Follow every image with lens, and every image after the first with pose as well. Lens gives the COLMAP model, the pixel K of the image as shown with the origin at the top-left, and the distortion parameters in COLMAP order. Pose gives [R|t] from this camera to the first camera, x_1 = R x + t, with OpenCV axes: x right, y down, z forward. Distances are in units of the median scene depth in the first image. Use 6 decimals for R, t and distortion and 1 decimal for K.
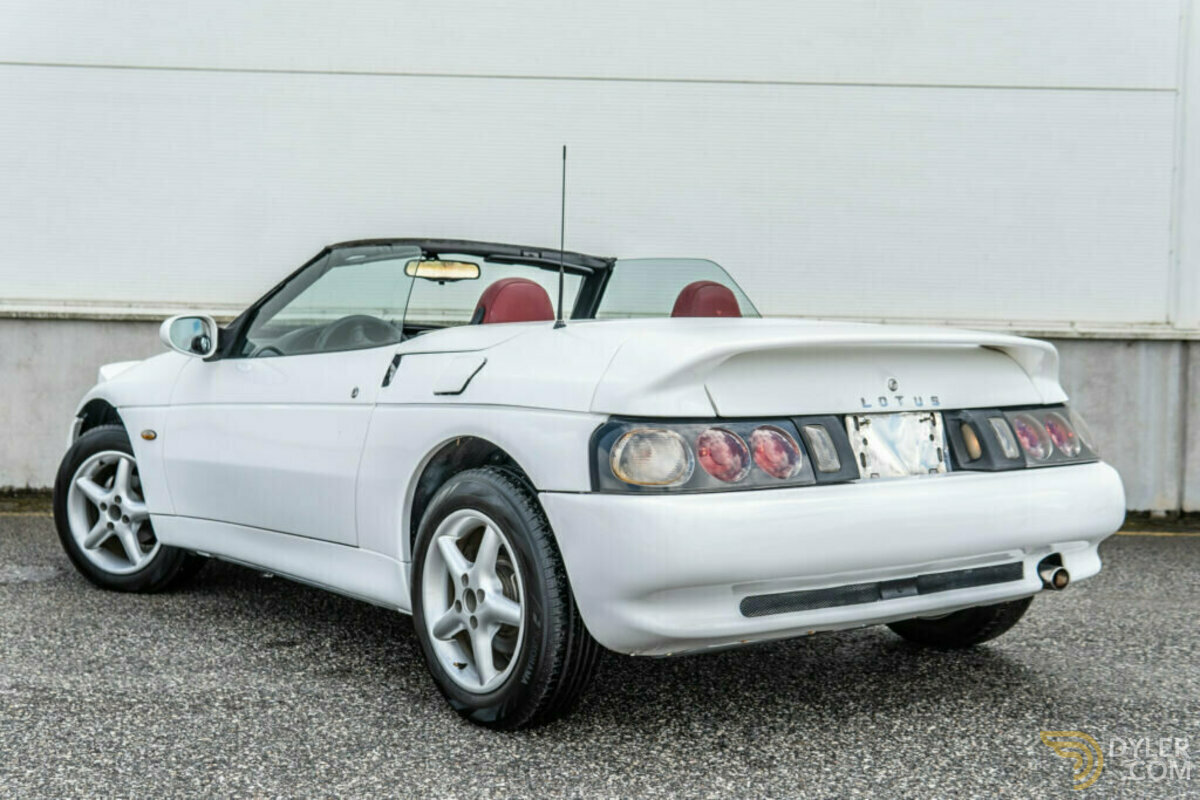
lens RADIAL K [[1552.0, 0, 607.9], [0, 1552.0, 399.1], [0, 0, 1]] dist [0.074214, 0.000000]
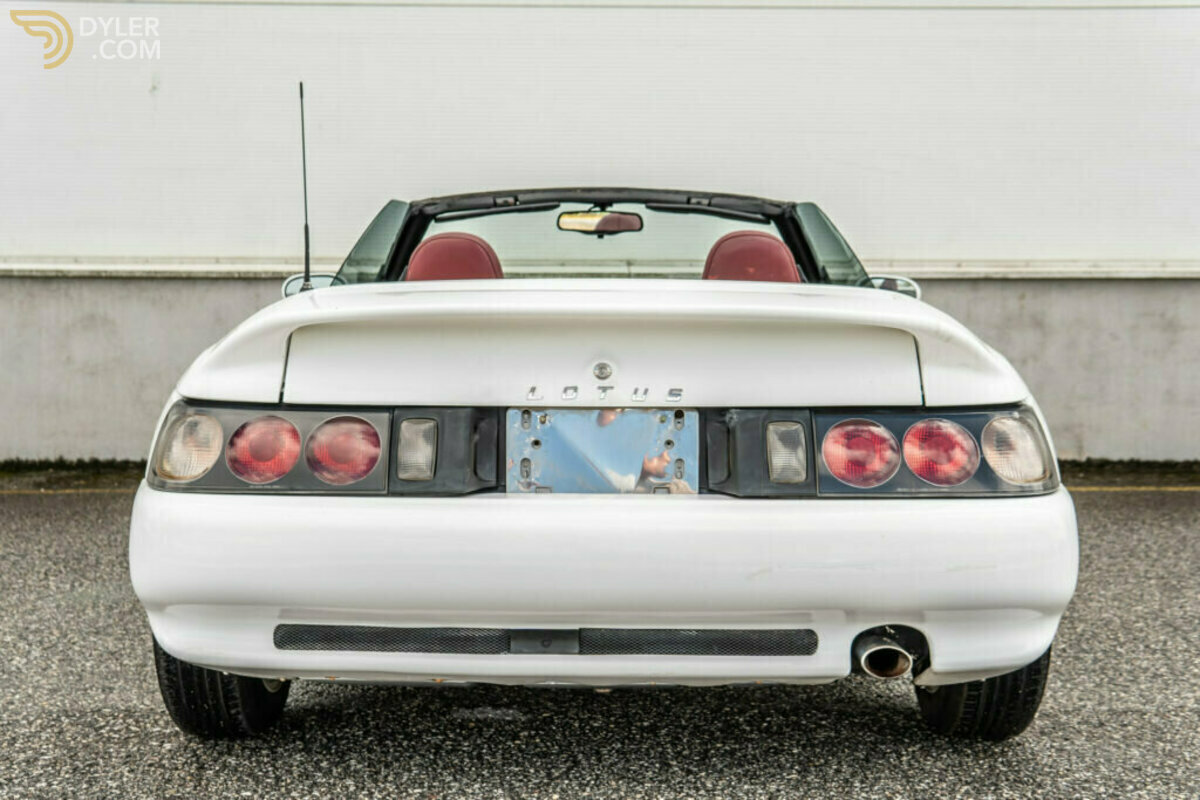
lens RADIAL K [[1552.0, 0, 615.1], [0, 1552.0, 398.7], [0, 0, 1]] dist [0.074214, 0.000000]
pose [[0.778930, 0.047050, -0.625343, 0.644094], [-0.025128, 0.998722, 0.043843, -0.028128], [0.626607, -0.018438, 0.779117, 0.414206]]
